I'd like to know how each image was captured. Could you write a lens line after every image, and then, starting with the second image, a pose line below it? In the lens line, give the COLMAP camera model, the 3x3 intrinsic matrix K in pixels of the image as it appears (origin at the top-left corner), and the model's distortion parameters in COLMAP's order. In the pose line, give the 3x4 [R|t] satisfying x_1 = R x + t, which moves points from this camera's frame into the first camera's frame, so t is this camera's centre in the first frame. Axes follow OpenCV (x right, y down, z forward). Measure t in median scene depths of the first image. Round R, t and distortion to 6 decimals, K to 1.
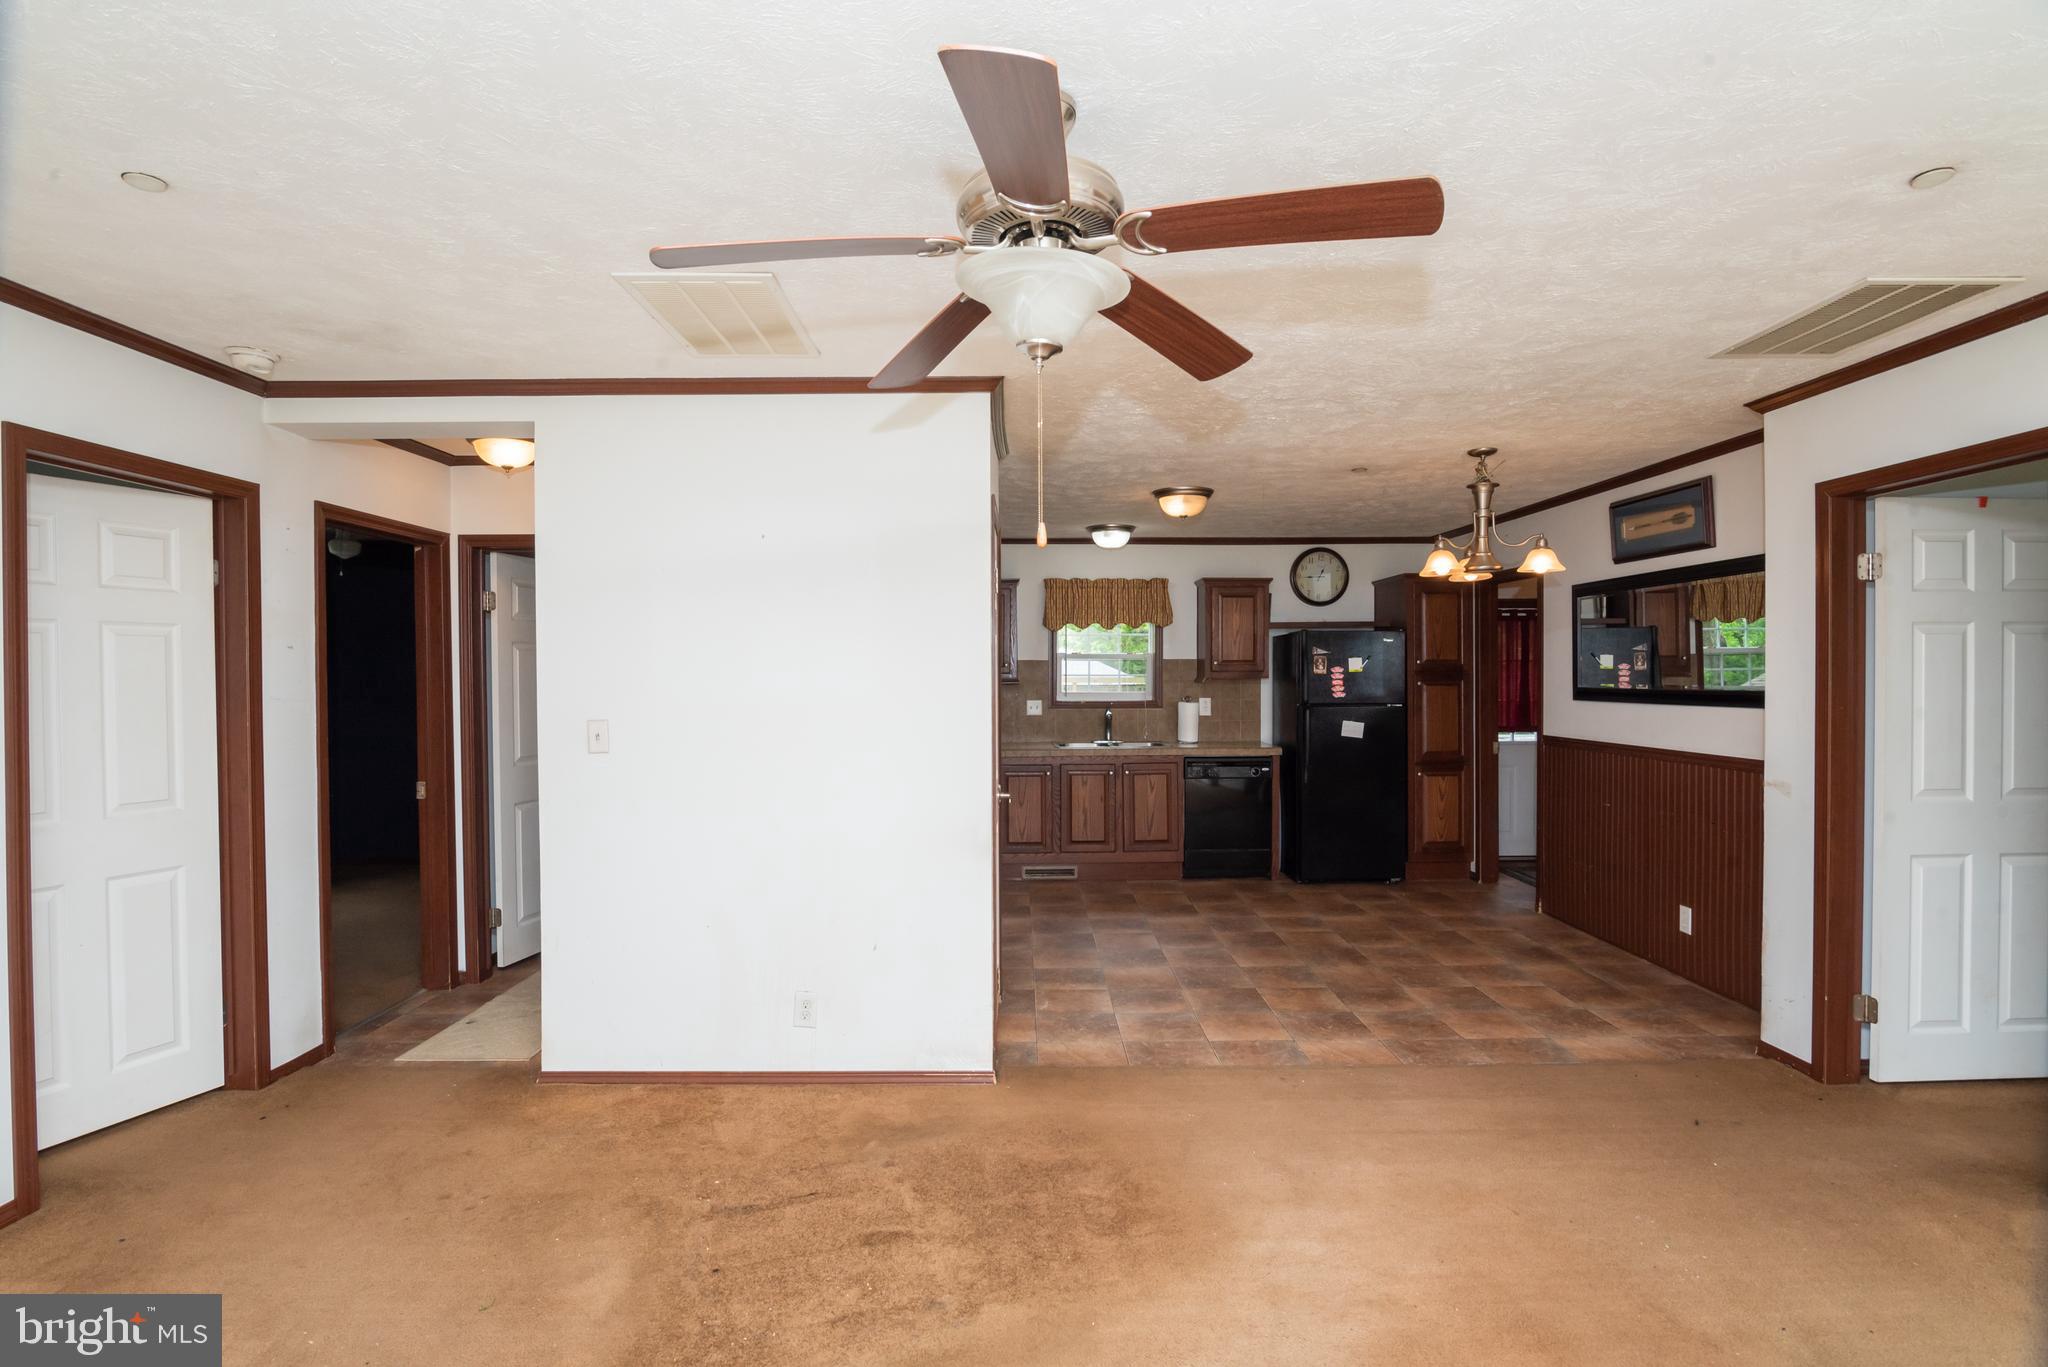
lens RADIAL K [[1013.7, 0, 1019.2], [0, 1013.7, 690.5], [0, 0, 1]] dist [-0.021091, -0.000225]
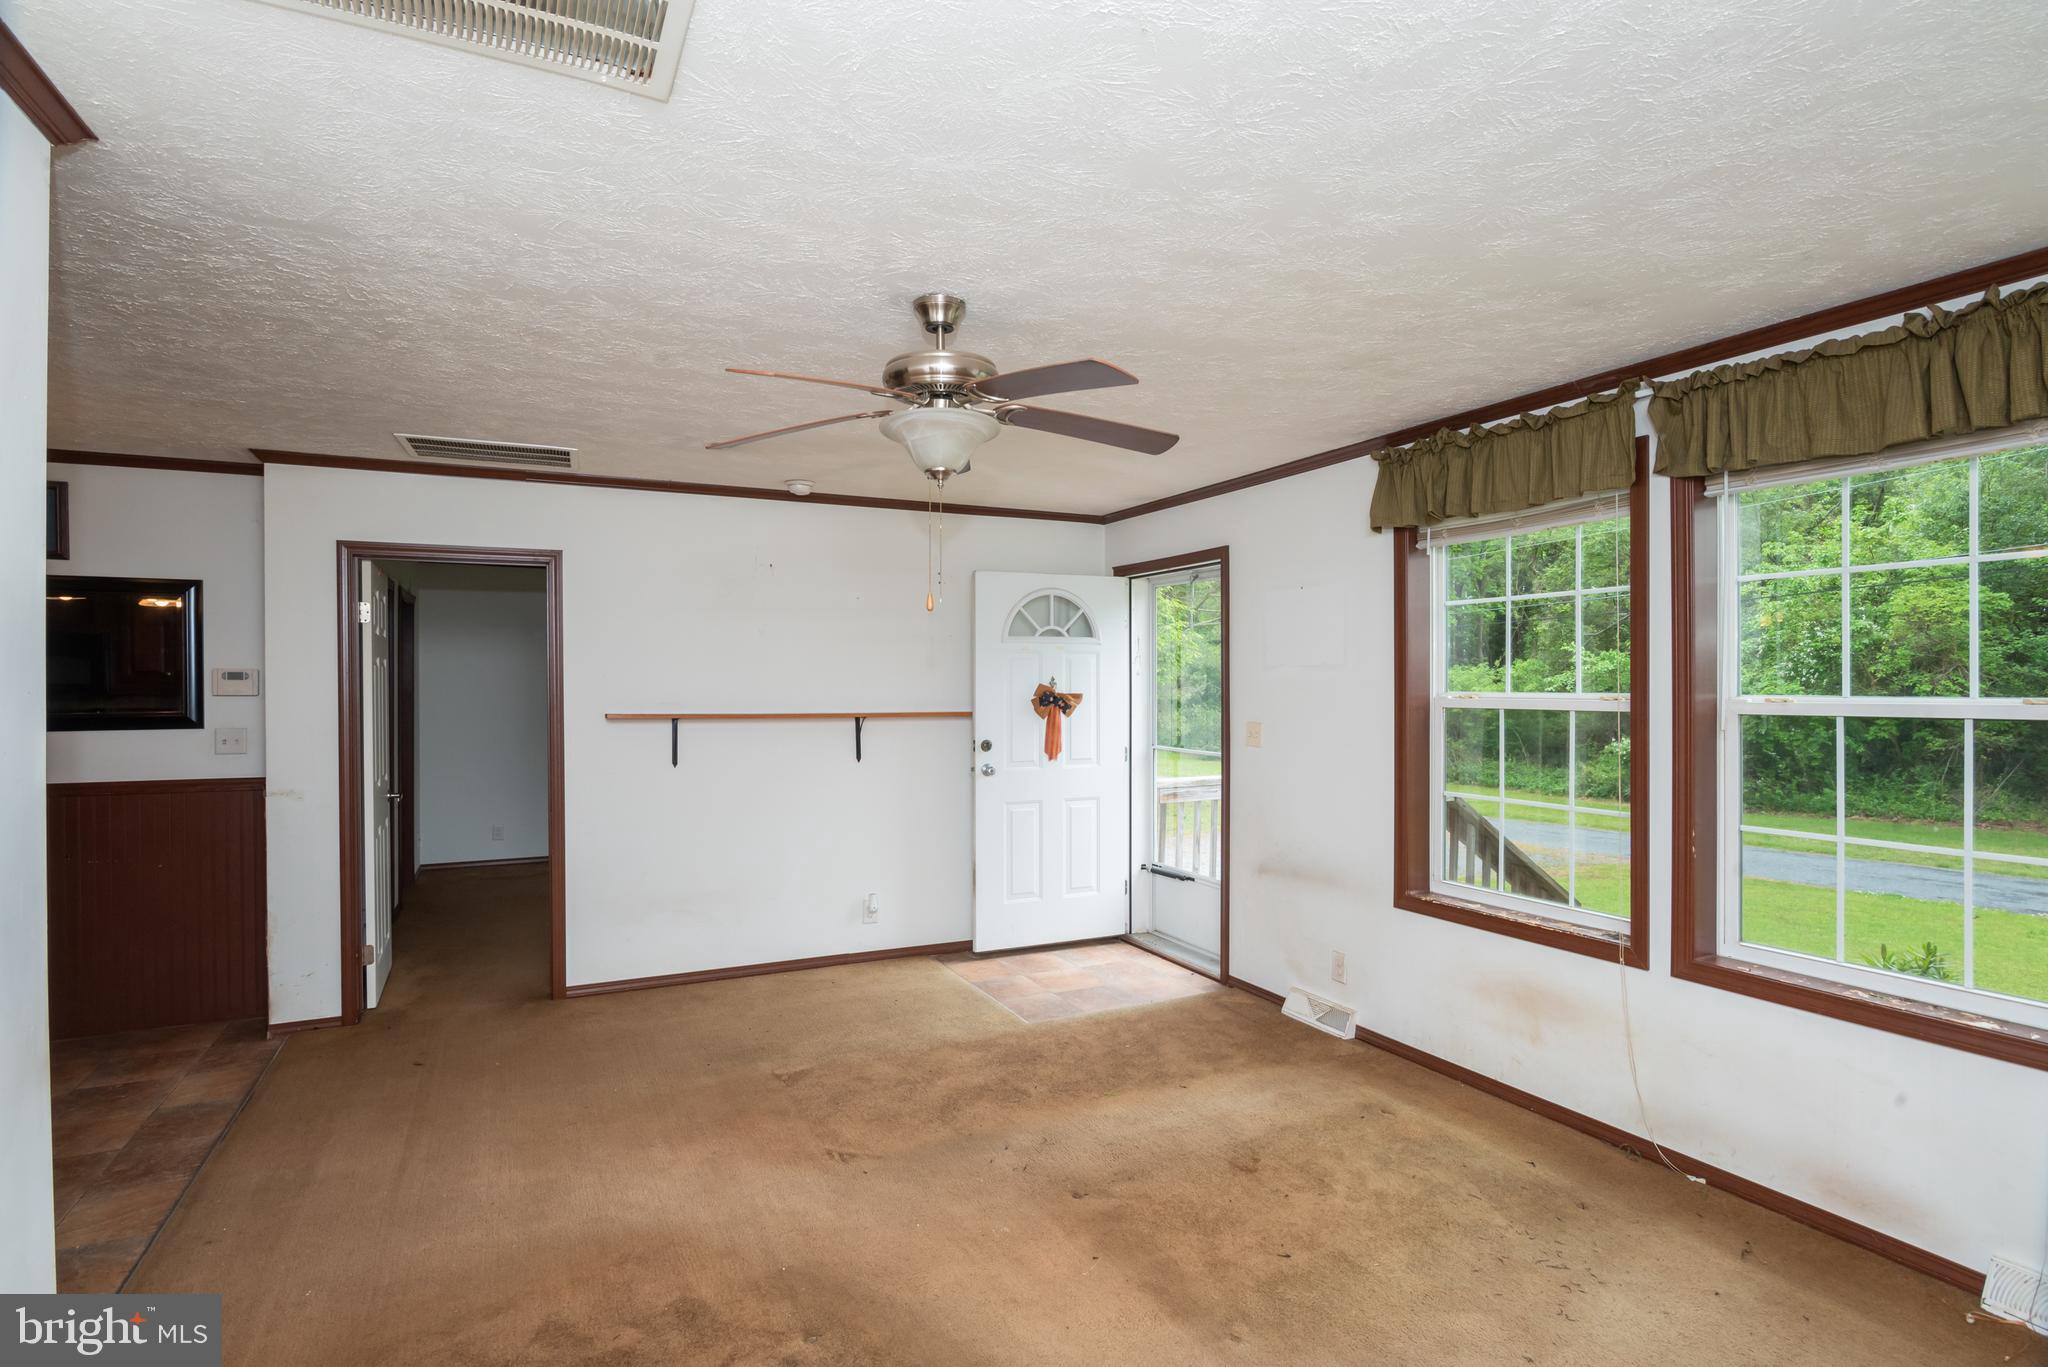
lens RADIAL K [[1013.7, 0, 1022.6], [0, 1013.7, 699.6], [0, 0, 1]] dist [-0.021091, -0.000225]
pose [[-0.438251, -0.011770, 0.898776, -0.489124], [0.015079, 0.999677, 0.020444, -0.017518], [-0.898726, 0.022512, -0.437932, 0.571737]]
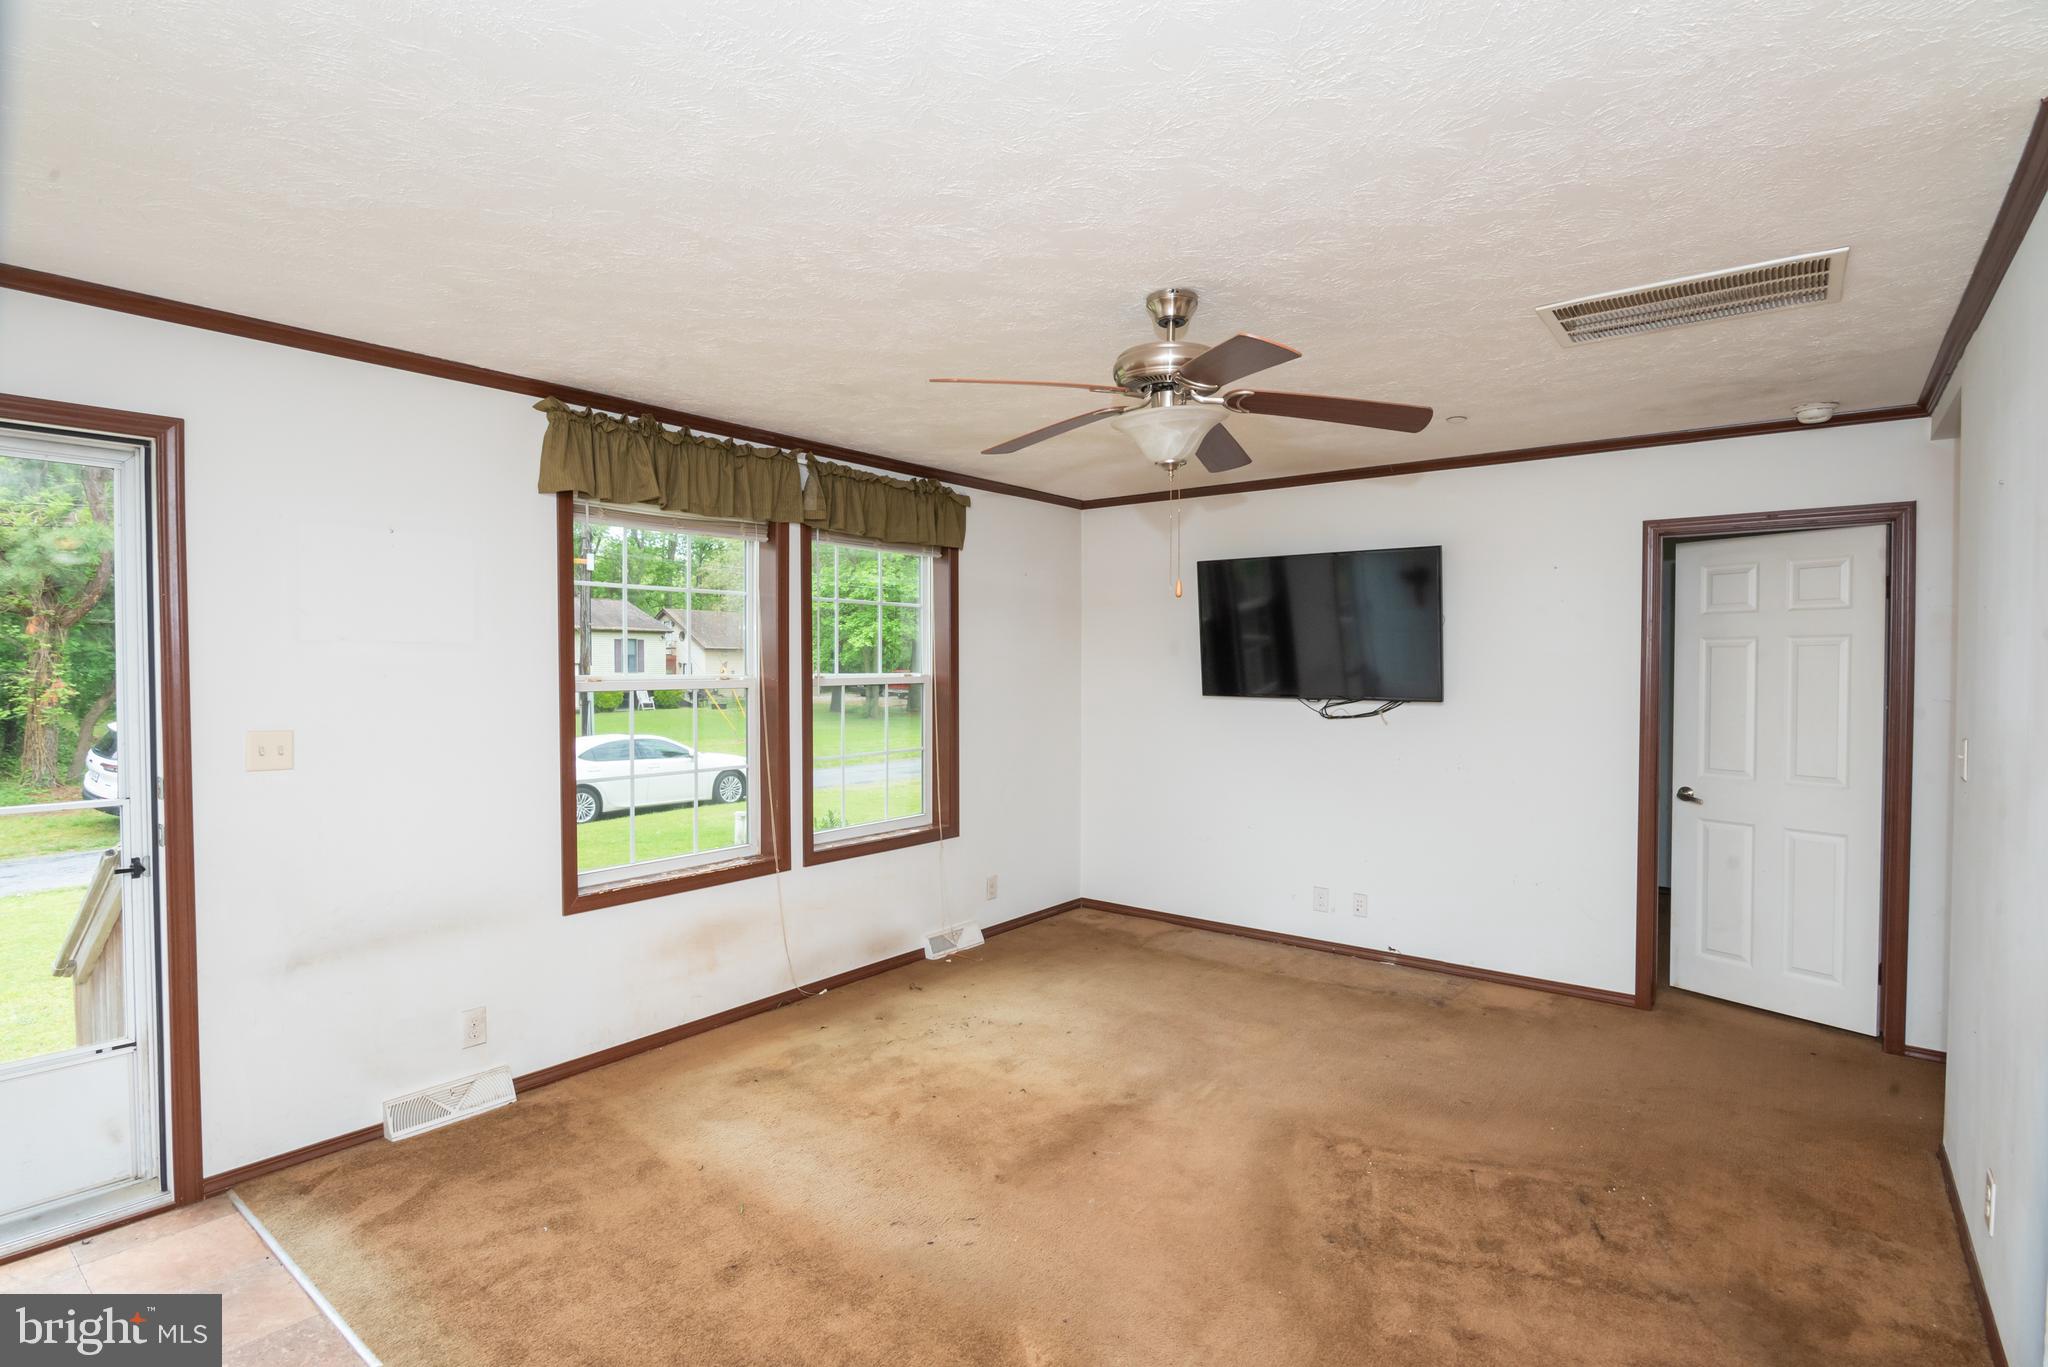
lens RADIAL K [[1013.7, 0, 1039.3], [0, 1013.7, 694.4], [0, 0, 1]] dist [-0.021091, -0.000225]
pose [[-0.620486, 0.023027, -0.783879, 0.488205], [-0.011686, 0.999186, 0.038602, -0.021065], [0.784130, 0.033113, -0.619712, 0.670186]]
